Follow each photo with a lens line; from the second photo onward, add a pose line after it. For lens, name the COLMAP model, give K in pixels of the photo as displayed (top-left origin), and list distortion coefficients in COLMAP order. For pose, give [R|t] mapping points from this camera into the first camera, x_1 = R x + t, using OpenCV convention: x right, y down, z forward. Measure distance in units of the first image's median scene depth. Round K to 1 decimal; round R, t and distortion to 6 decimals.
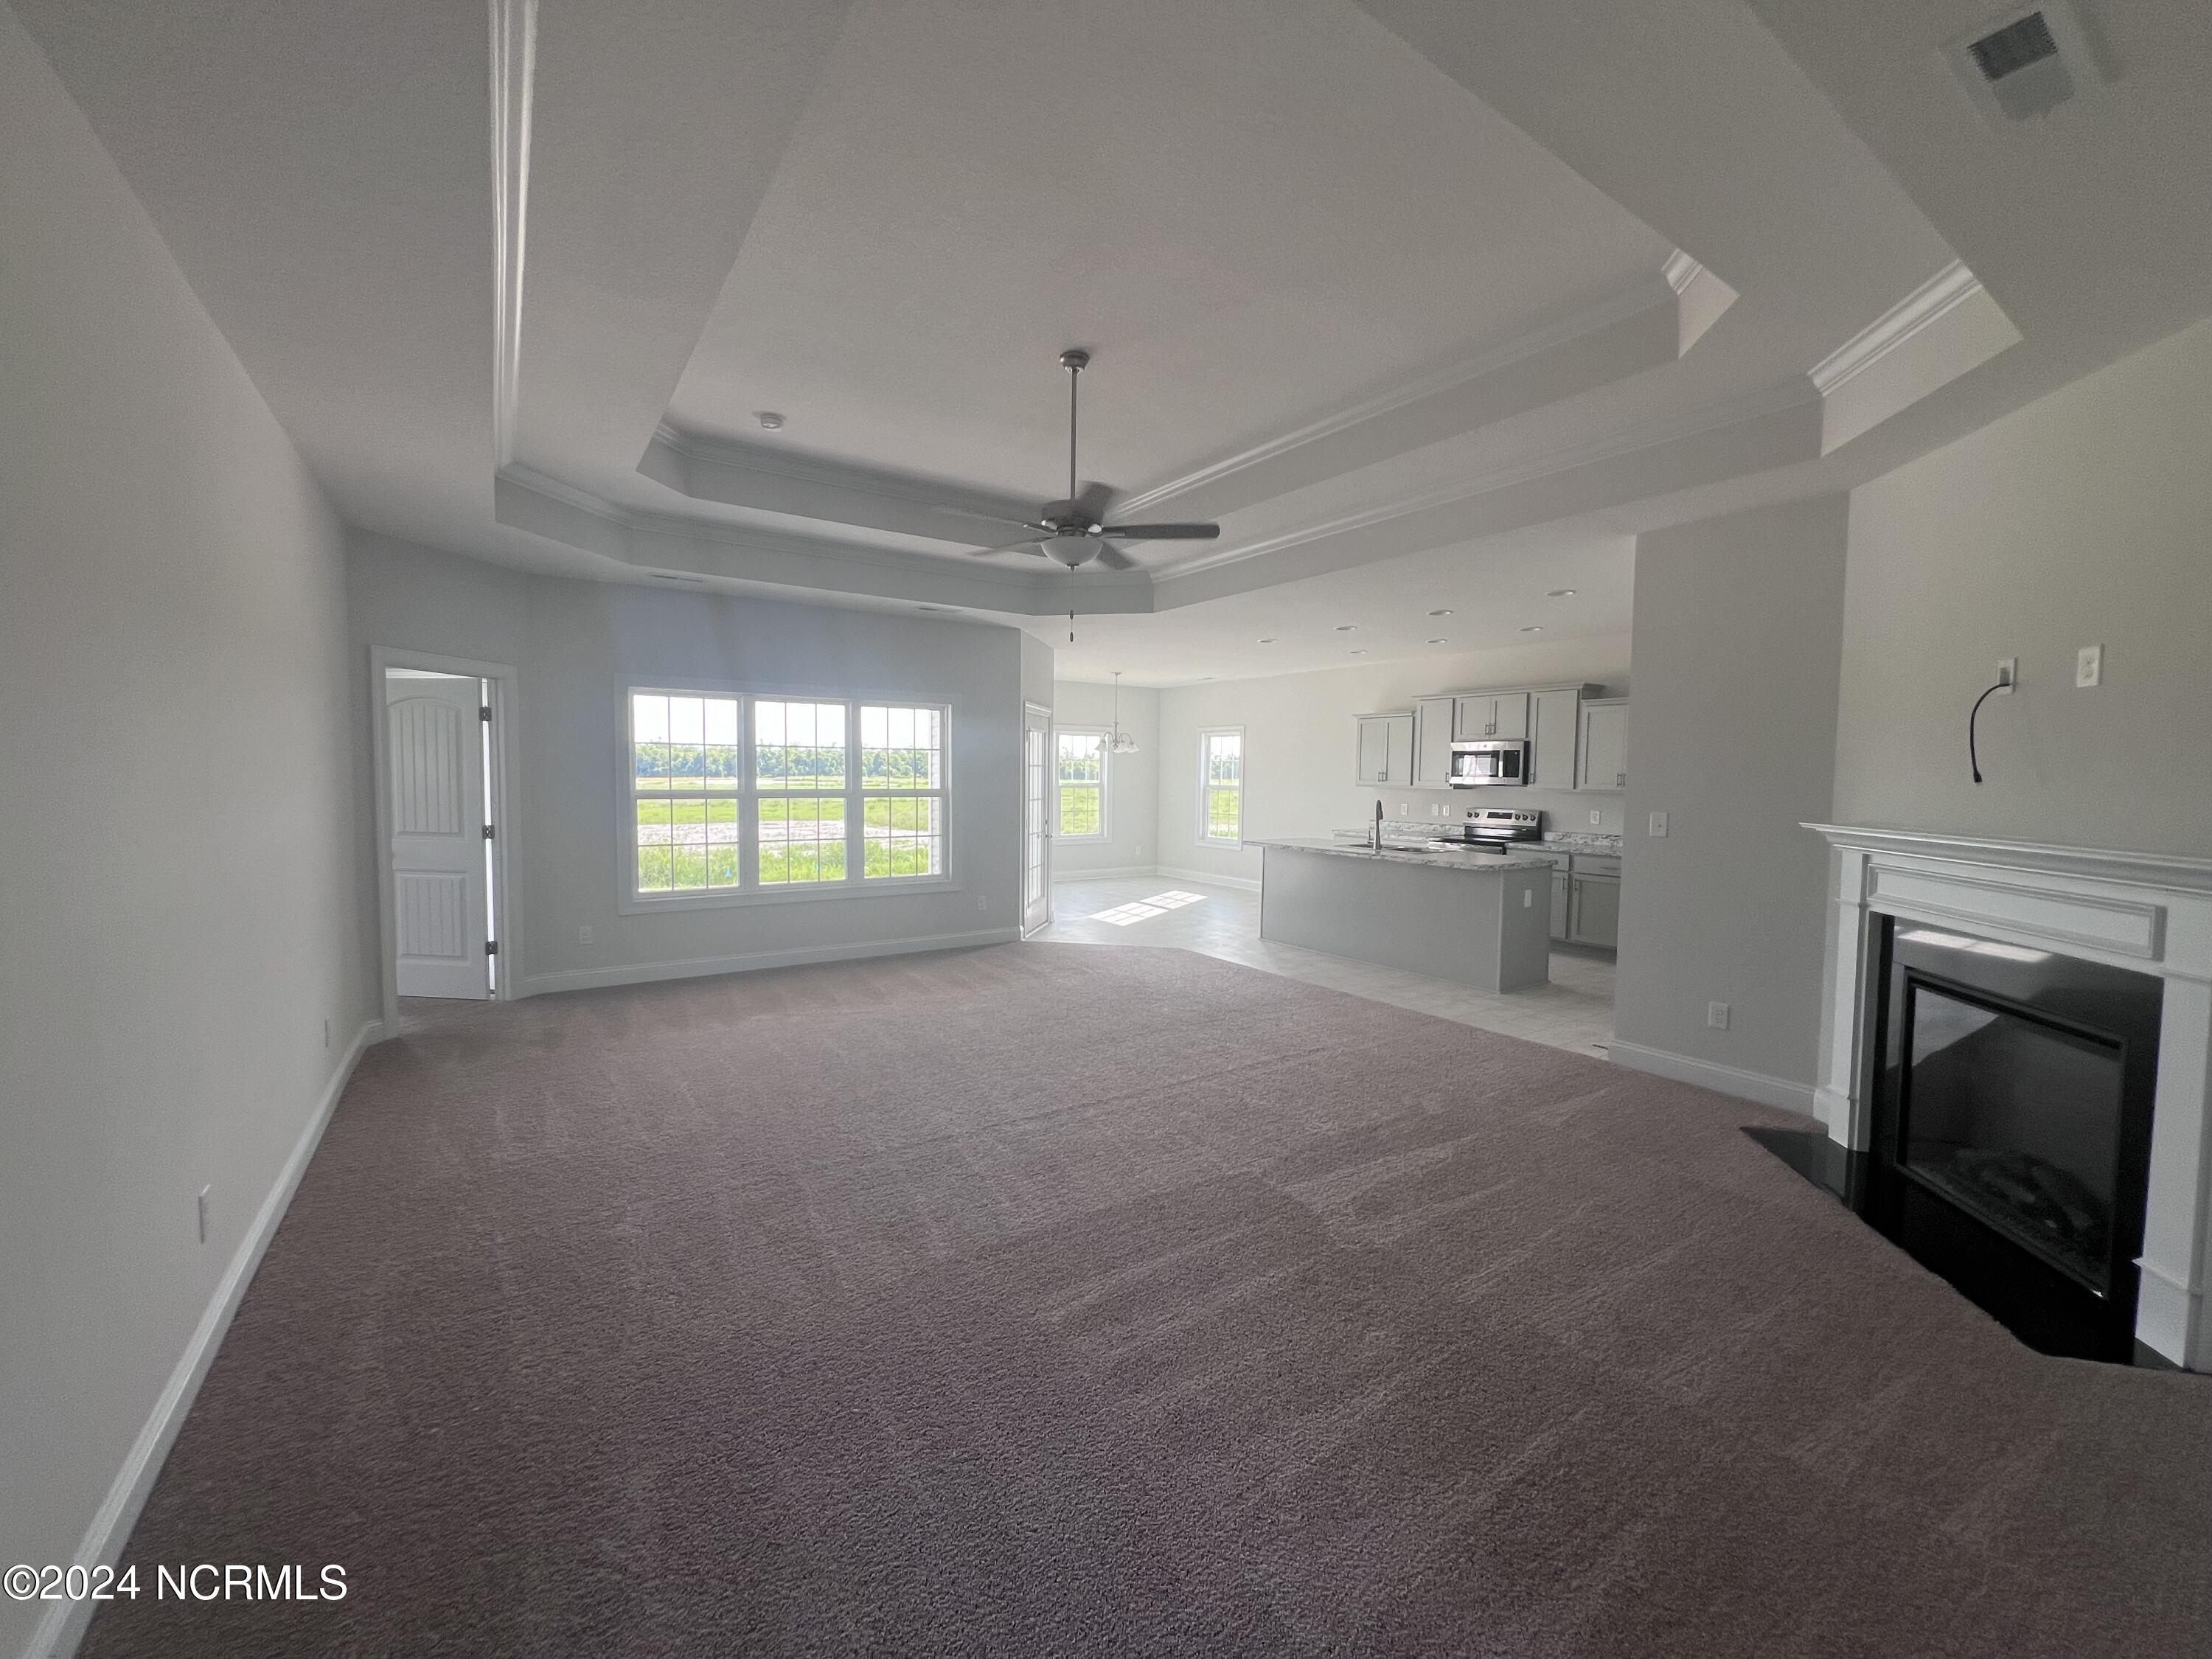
lens RADIAL K [[884.5, 0, 1106.2], [0, 884.5, 822.9], [0, 0, 1]] dist [-0.001654, -0.000253]
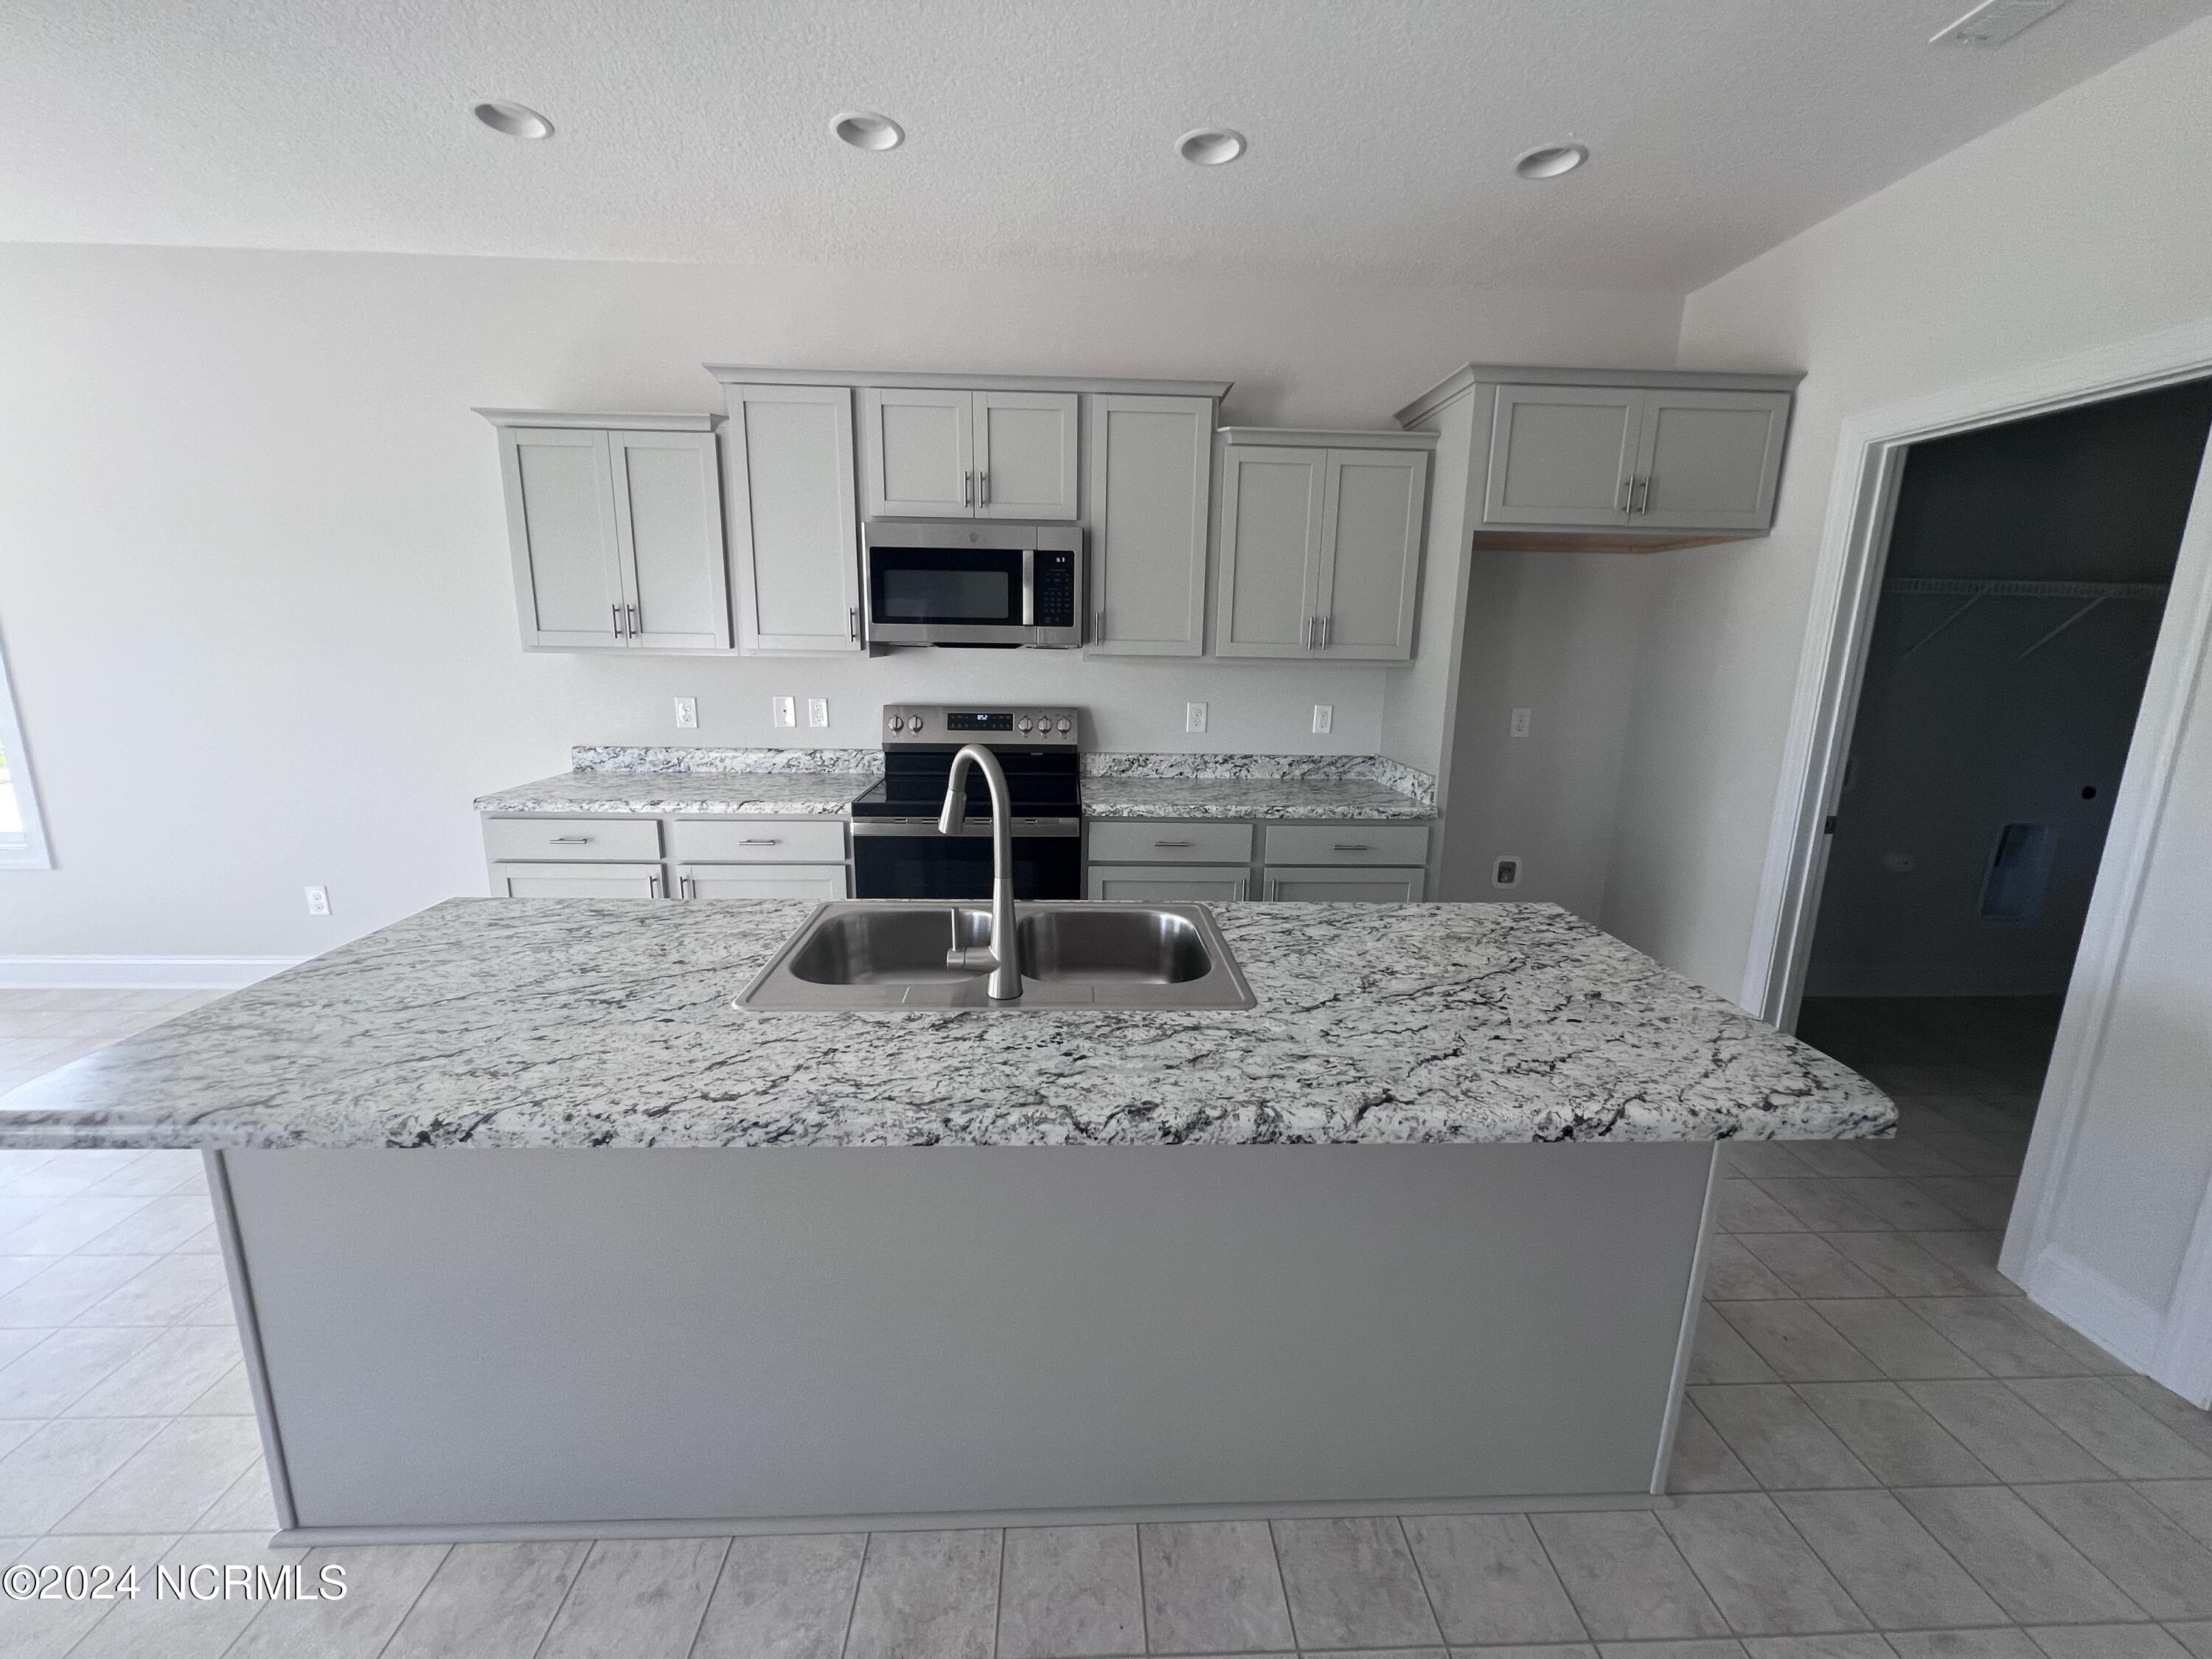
lens RADIAL K [[884.5, 0, 1106.2], [0, 884.5, 822.9], [0, 0, 1]] dist [-0.001654, -0.000253]
pose [[0.532576, -0.174673, 0.828162, 0.128686], [0.033961, 0.982095, 0.185300, -0.034348], [-0.845700, -0.070561, 0.528972, 0.702777]]
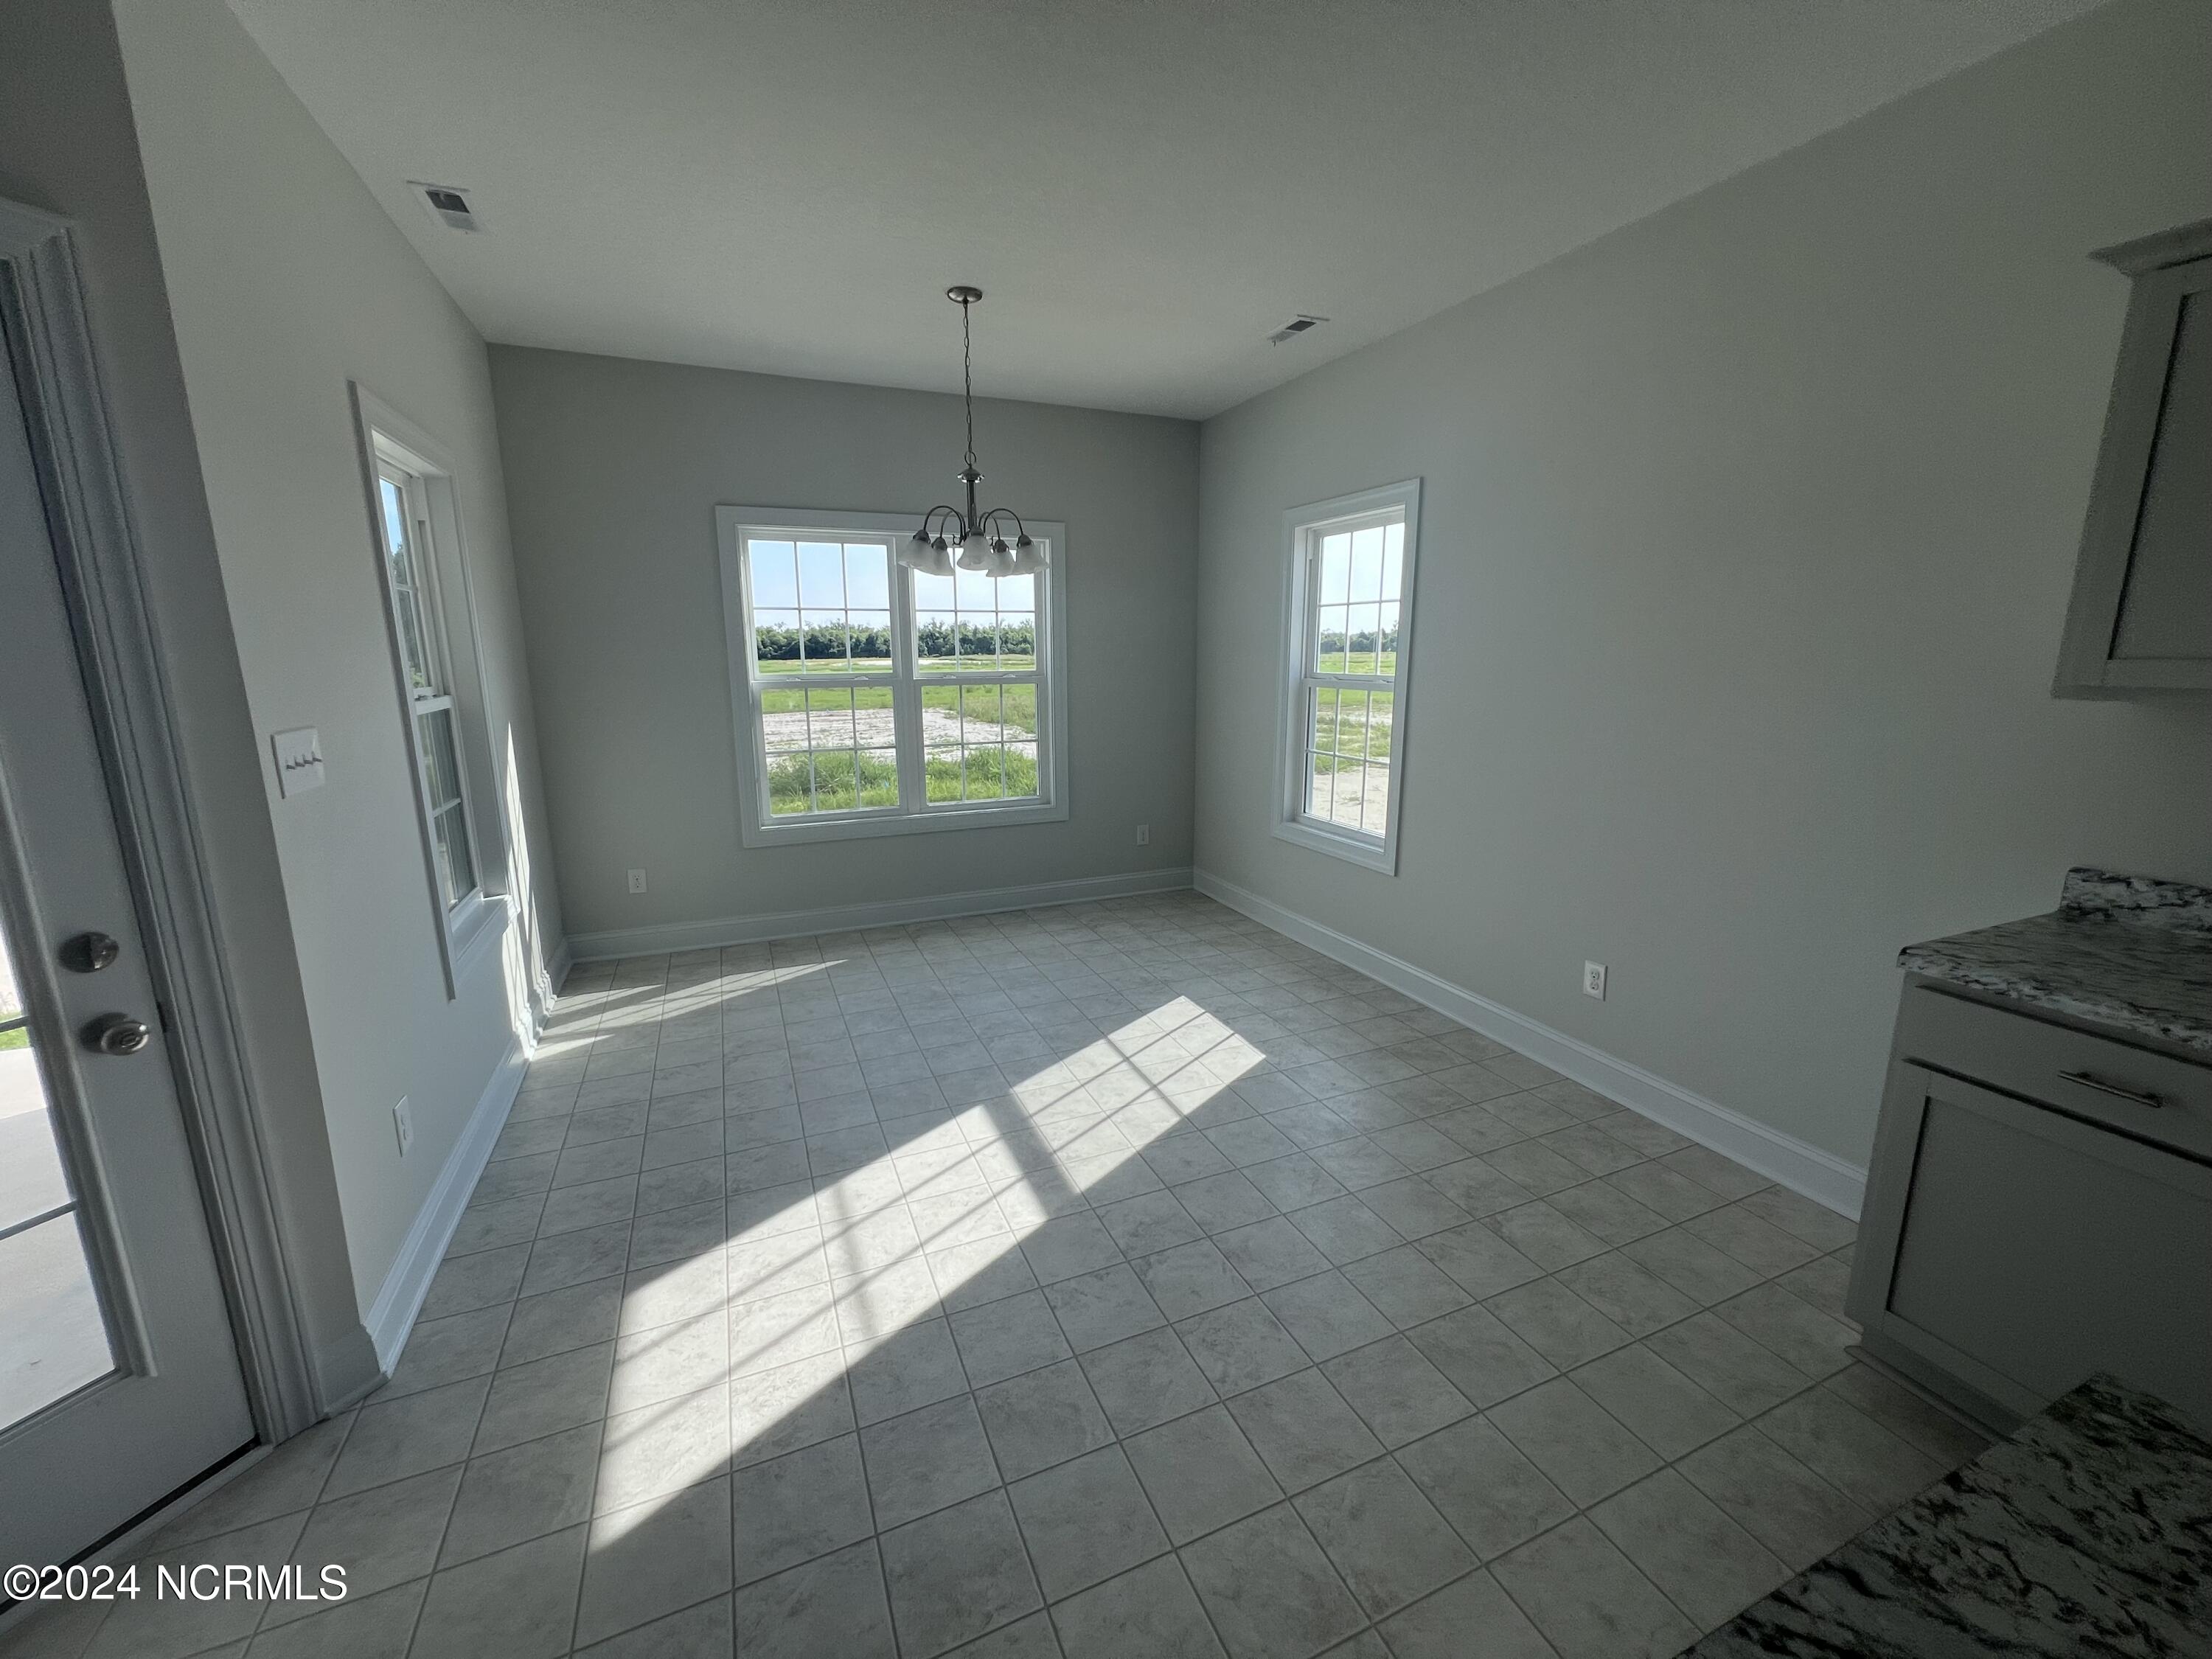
lens RADIAL K [[884.5, 0, 1106.2], [0, 884.5, 822.9], [0, 0, 1]] dist [-0.001654, -0.000253]
pose [[0.981013, 0.024699, -0.192364, 0.143155], [0.001005, 0.991197, 0.132395, -0.041709], [0.193941, -0.130074, 0.972352, 0.847711]]
